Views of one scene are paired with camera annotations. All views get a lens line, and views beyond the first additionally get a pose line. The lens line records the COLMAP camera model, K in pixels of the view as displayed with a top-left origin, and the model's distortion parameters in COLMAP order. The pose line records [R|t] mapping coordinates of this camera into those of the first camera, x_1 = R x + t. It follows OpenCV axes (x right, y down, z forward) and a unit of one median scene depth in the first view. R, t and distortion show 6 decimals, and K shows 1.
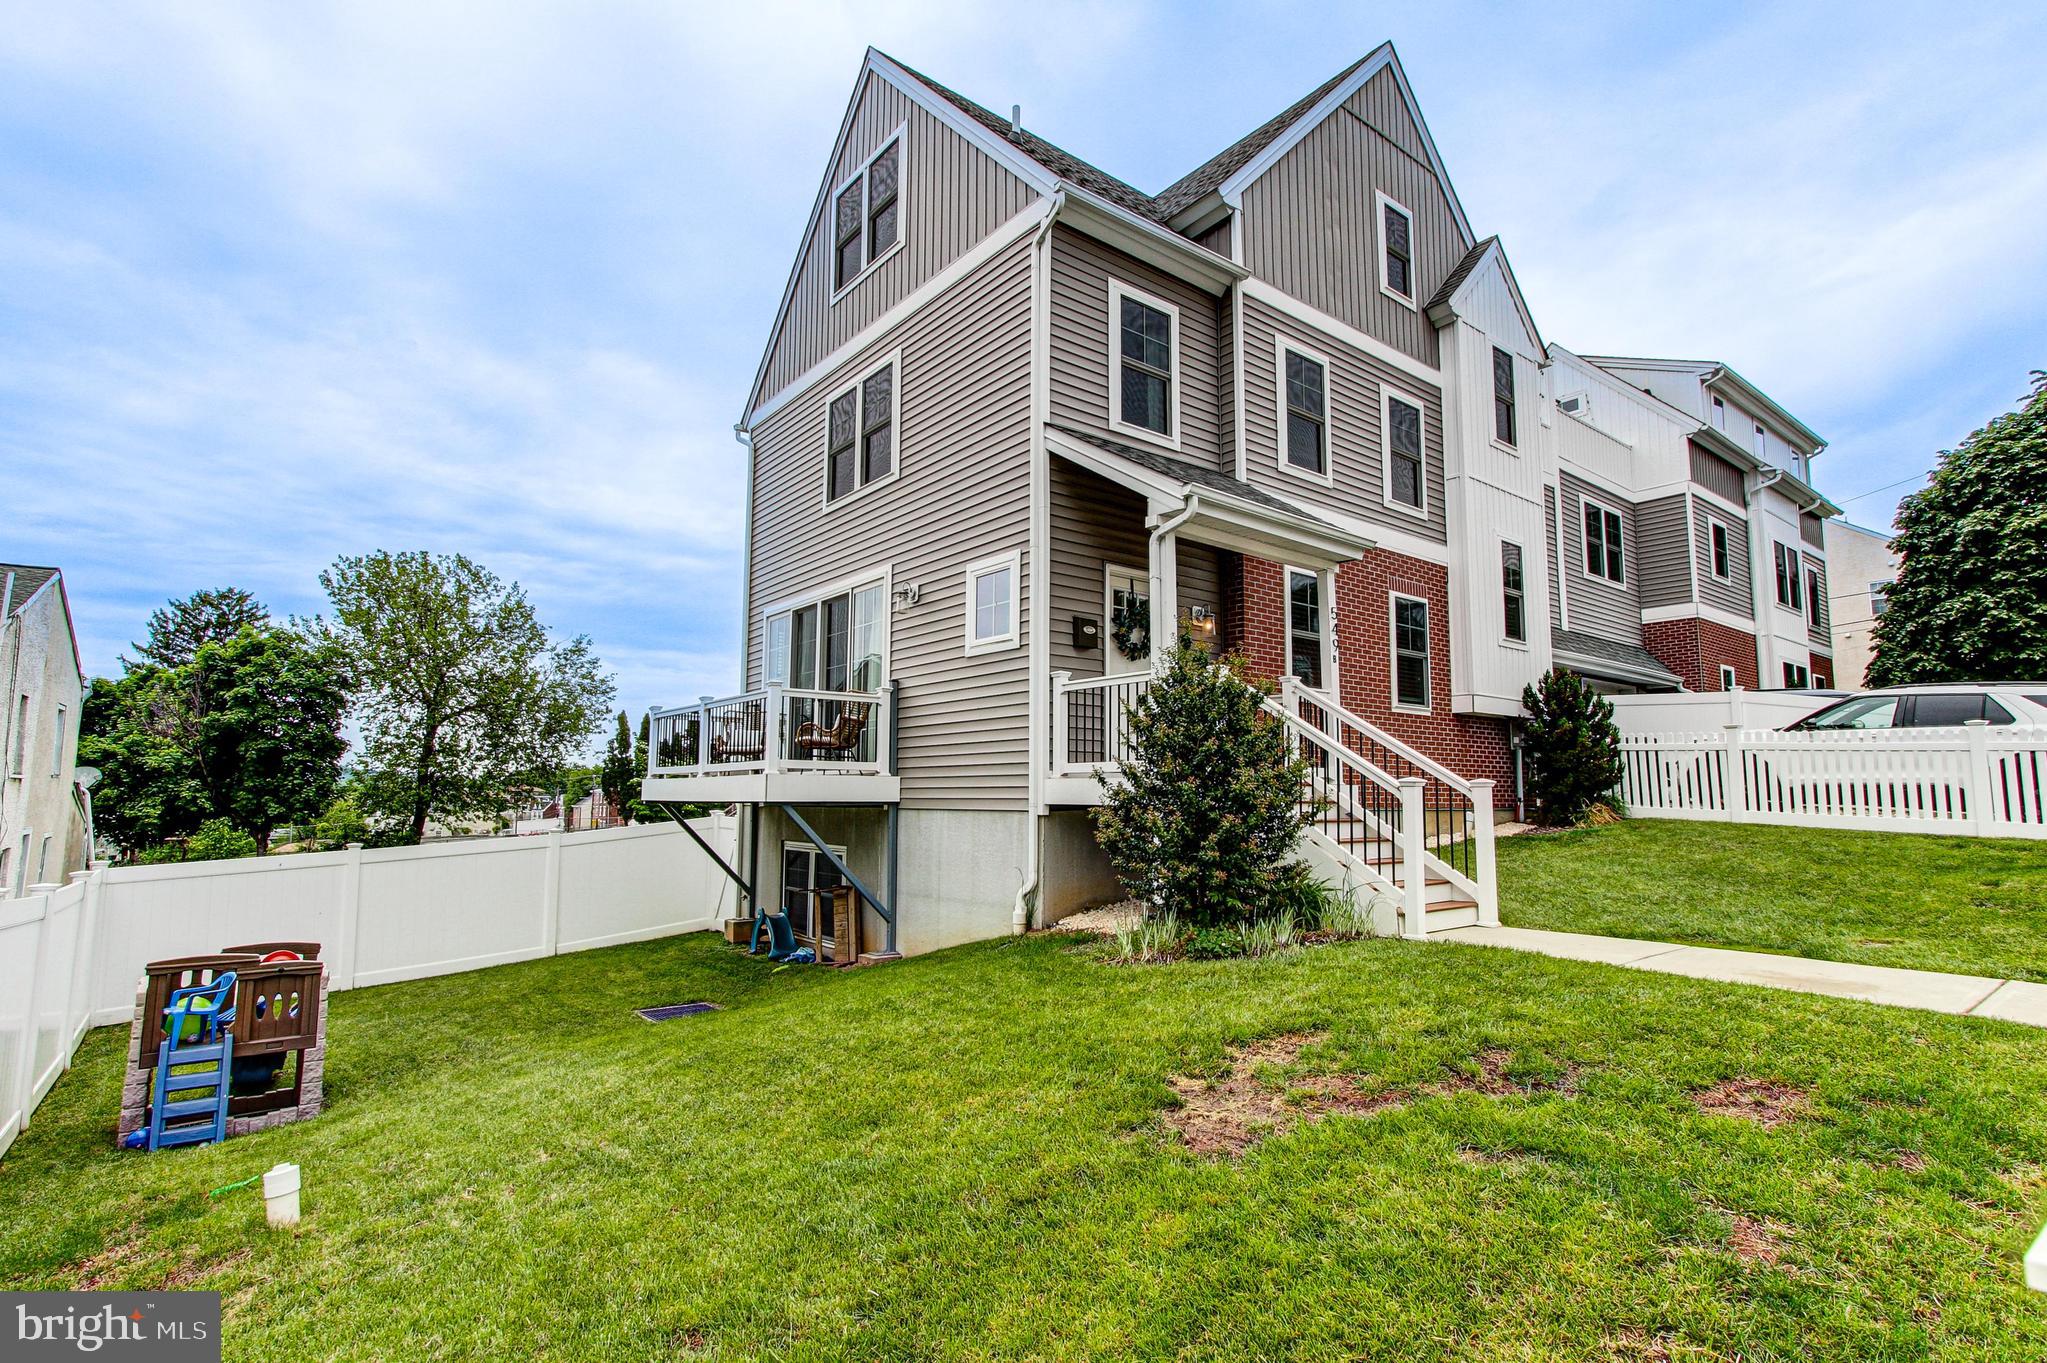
lens RADIAL K [[995.8, 0, 1017.2], [0, 995.8, 696.1], [0, 0, 1]] dist [0.000000, 0.001071]
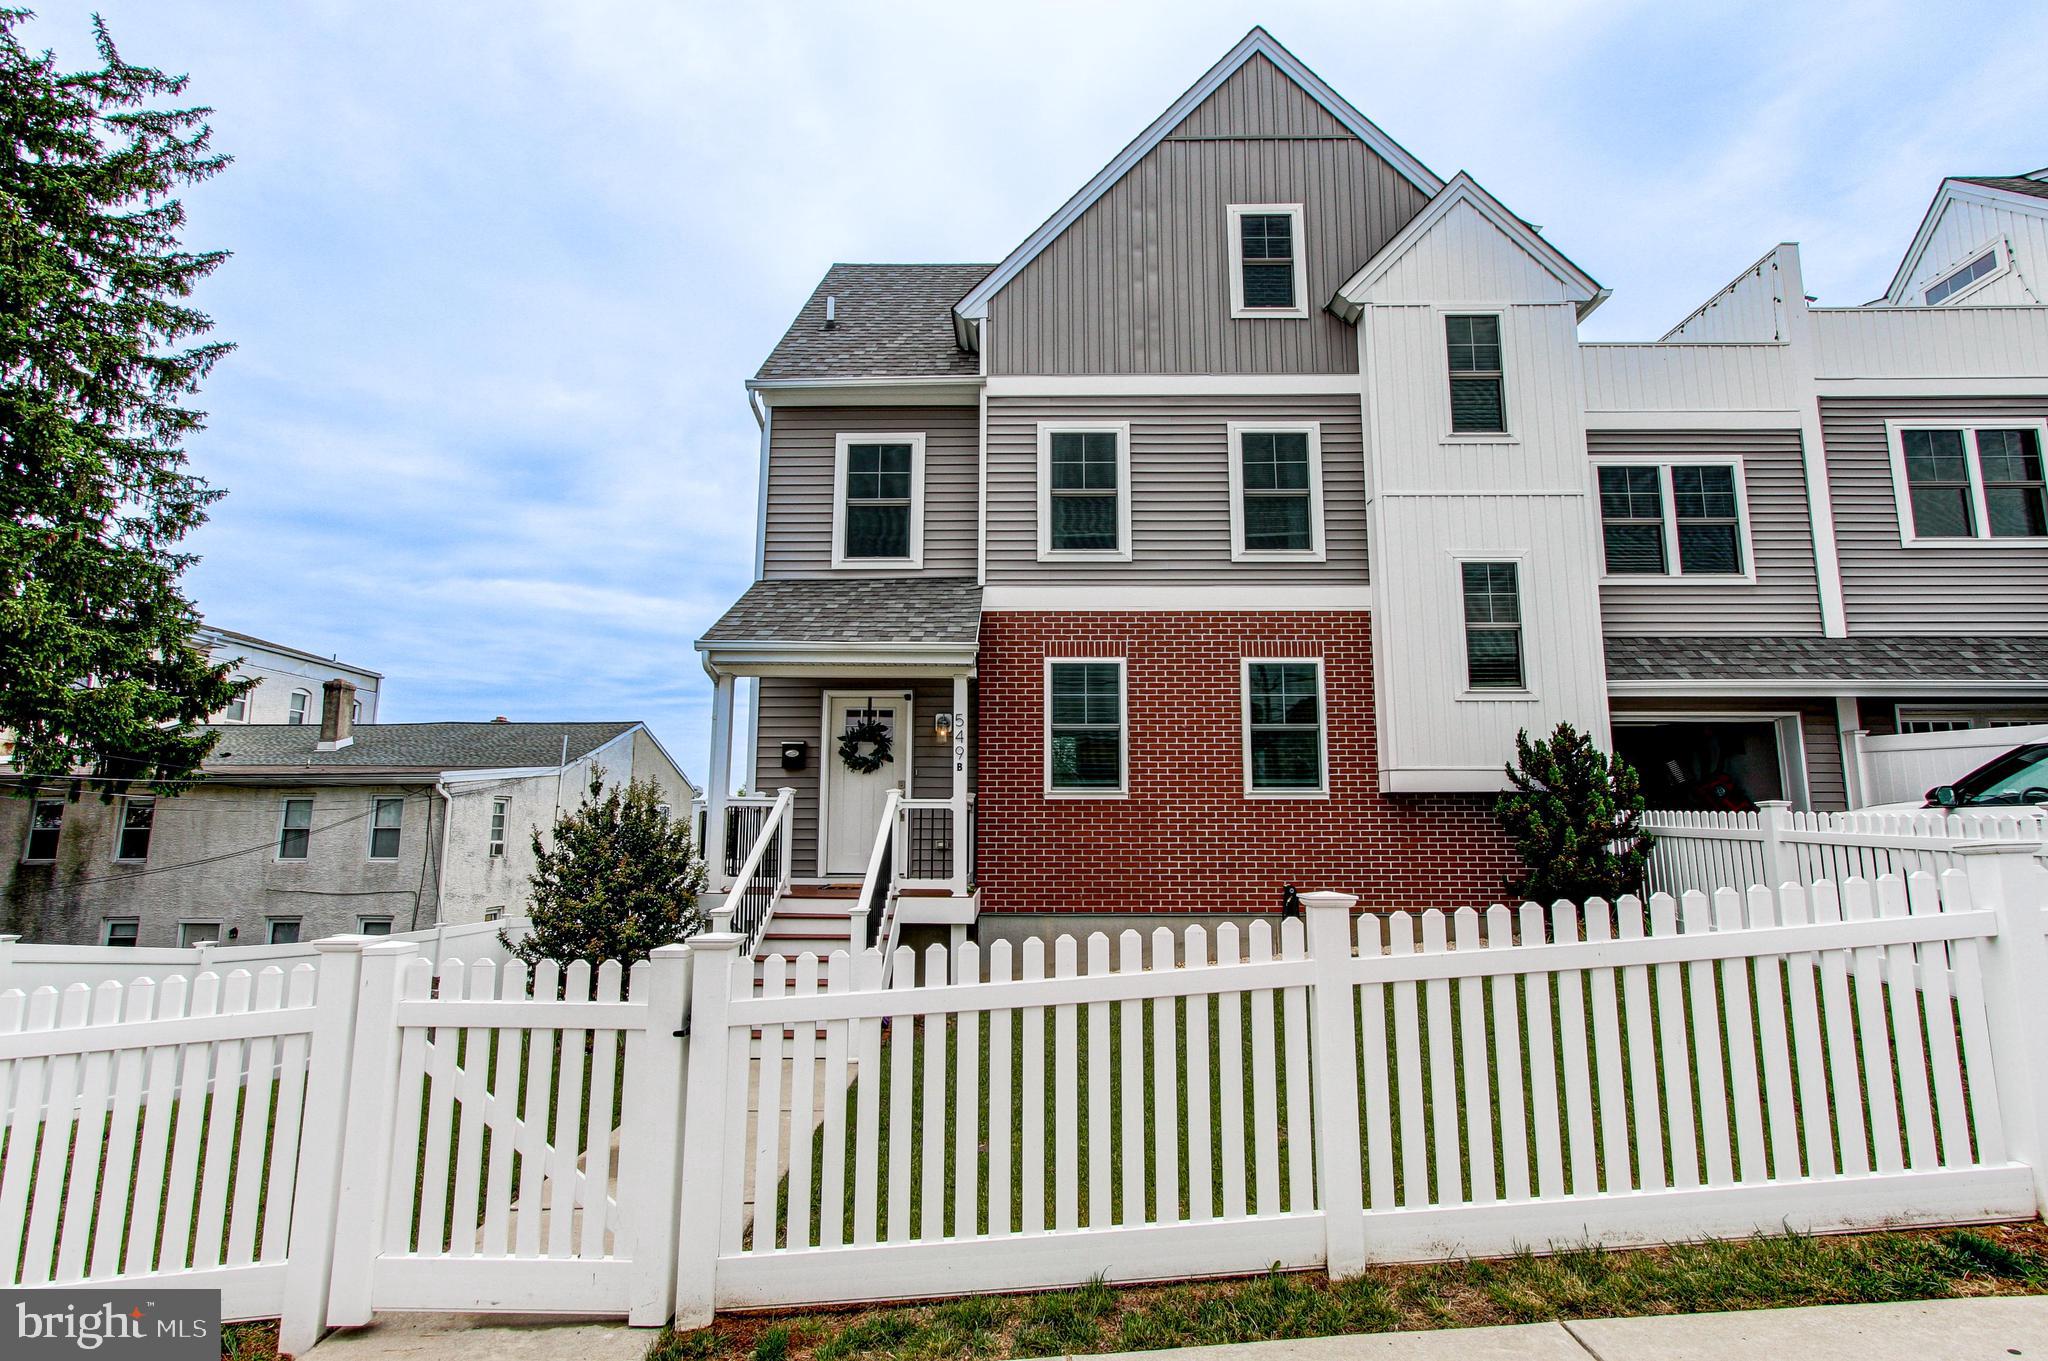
lens RADIAL K [[996.3, 0, 1017.7], [0, 996.3, 695.1], [0, 0, 1]] dist [0.000000, 0.001071]
pose [[0.778228, -0.096692, -0.620493, 0.825597], [0.069113, 0.995261, -0.068410, -0.030567], [0.624167, 0.010354, 0.781223, 0.223035]]
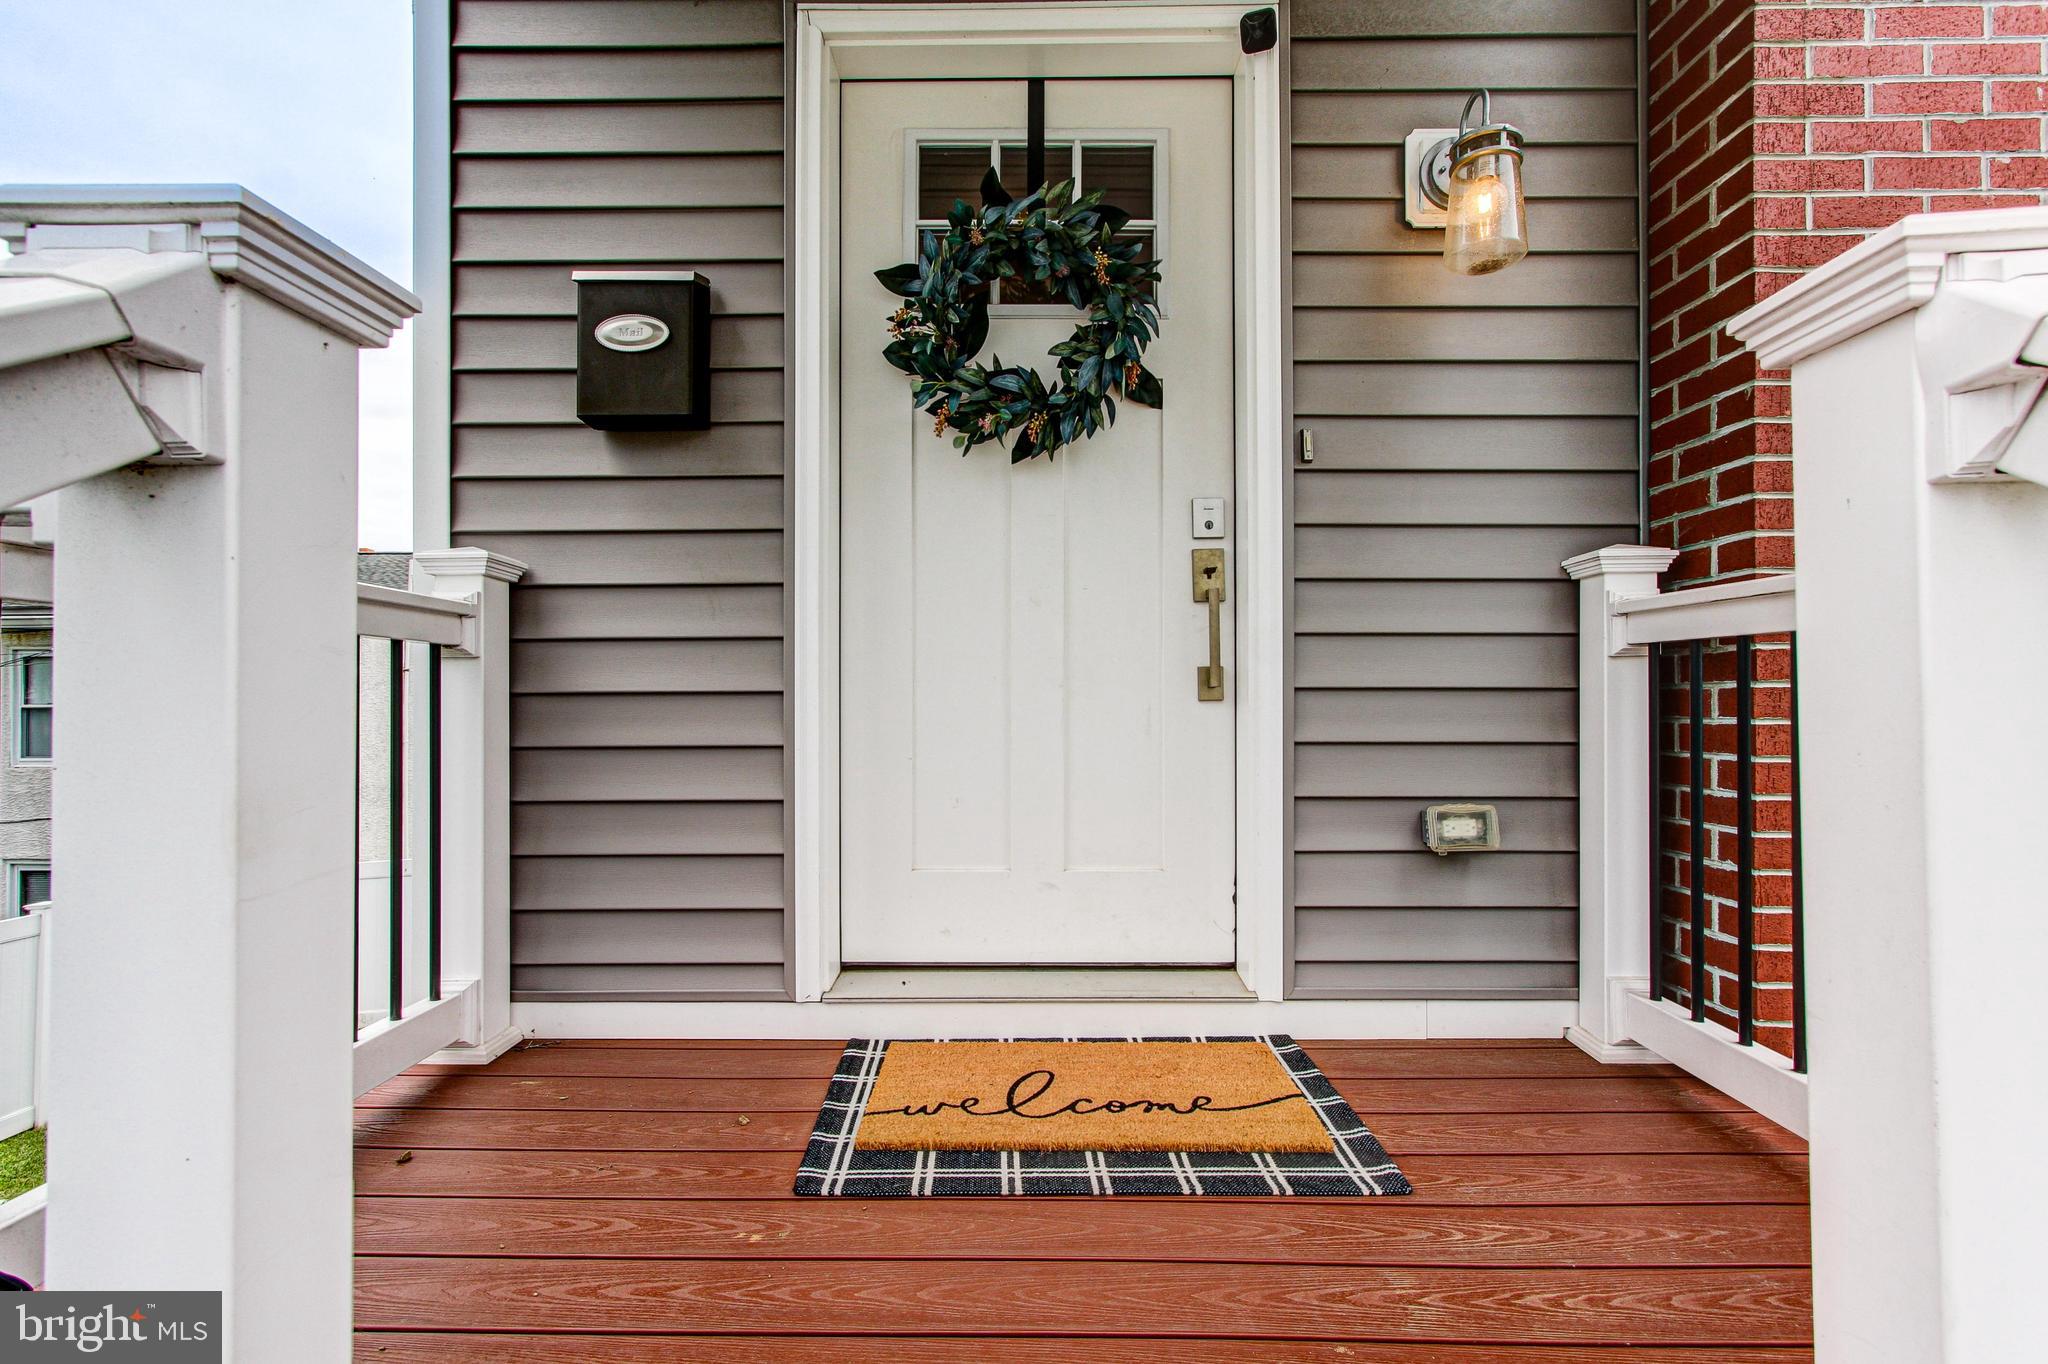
lens RADIAL K [[996.3, 0, 1017.7], [0, 996.3, 696.6], [0, 0, 1]] dist [0.000000, 0.001071]
pose [[0.785901, -0.015549, -0.618157, 0.216821], [0.072264, 0.995143, 0.066841, 0.000037], [0.614115, -0.097201, 0.783208, 0.734918]]
